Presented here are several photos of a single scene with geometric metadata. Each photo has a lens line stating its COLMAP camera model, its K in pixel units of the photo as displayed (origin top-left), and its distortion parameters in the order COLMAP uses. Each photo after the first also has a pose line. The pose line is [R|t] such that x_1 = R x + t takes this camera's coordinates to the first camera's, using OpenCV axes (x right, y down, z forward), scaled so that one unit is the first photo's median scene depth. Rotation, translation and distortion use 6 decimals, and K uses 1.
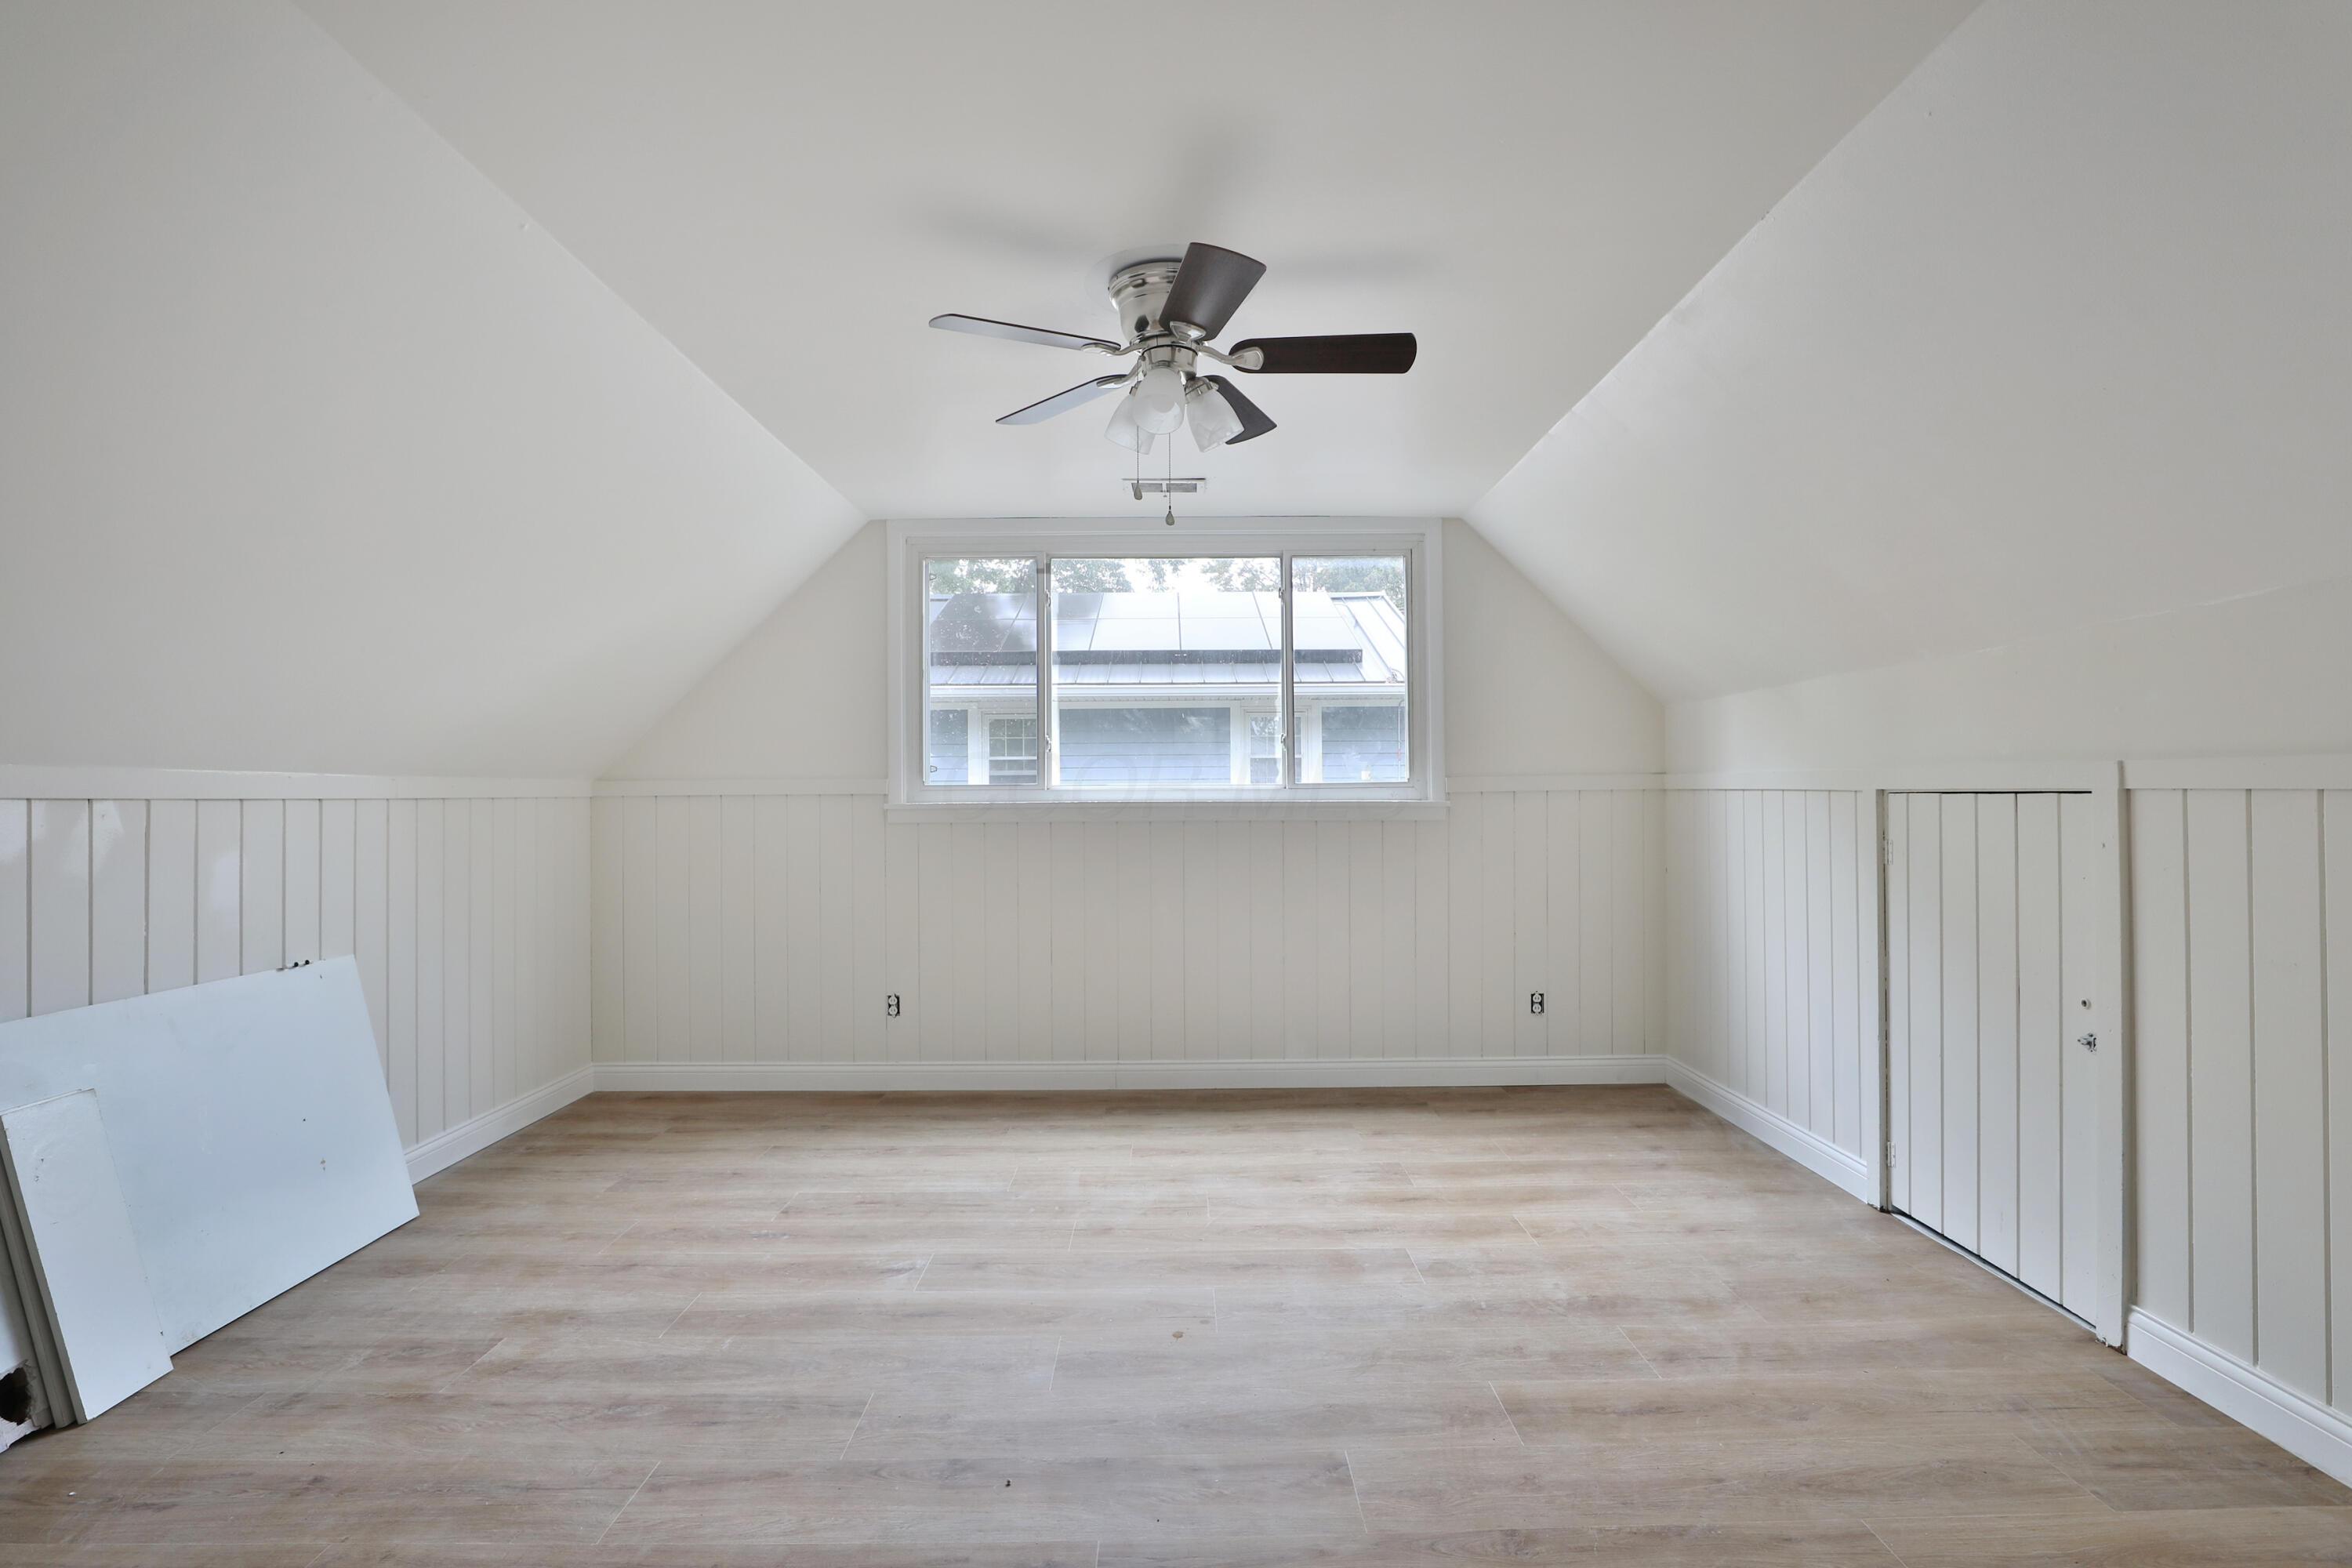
lens RADIAL K [[1164.7, 0, 1181.8], [0, 1164.7, 778.3], [0, 0, 1]] dist [-0.036919, 0.012924]
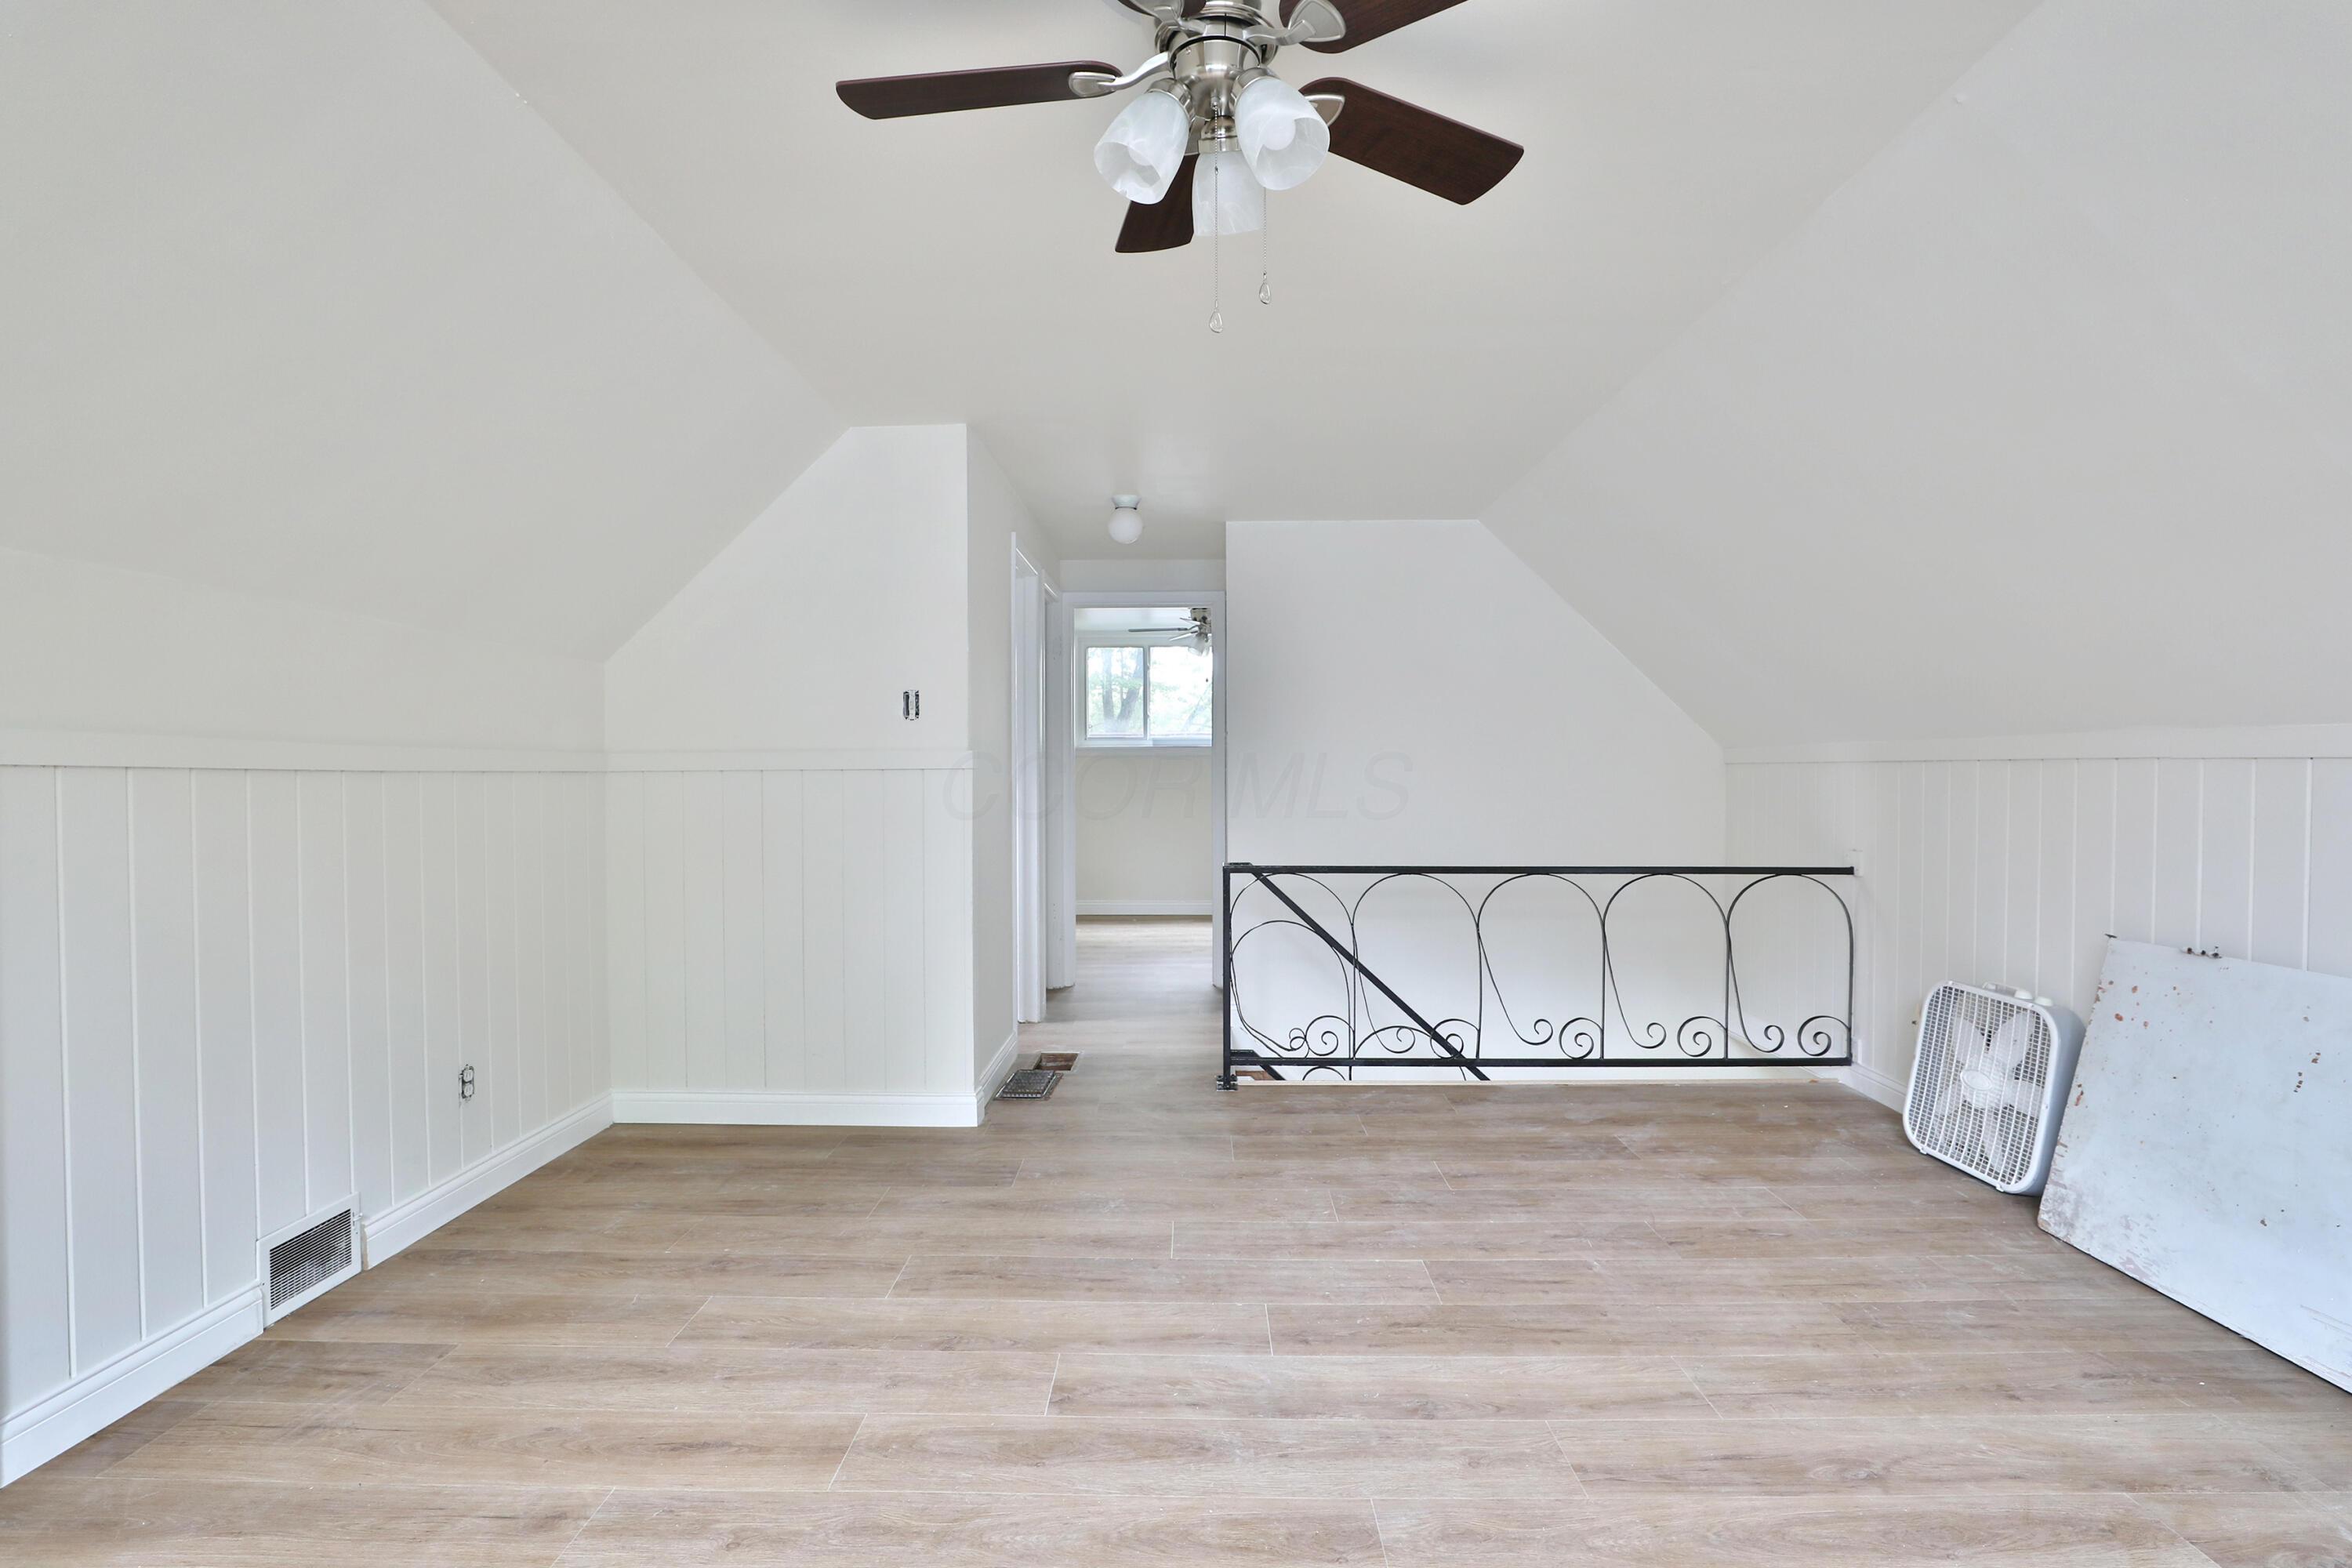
lens RADIAL K [[1164.7, 0, 1181.8], [0, 1164.7, 778.3], [0, 0, 1]] dist [-0.036919, 0.012924]
pose [[-0.999808, 0.008223, 0.017813, -0.000404], [0.008000, 0.999890, -0.012528, 0.038805], [-0.017914, -0.012383, -0.999763, 1.988442]]
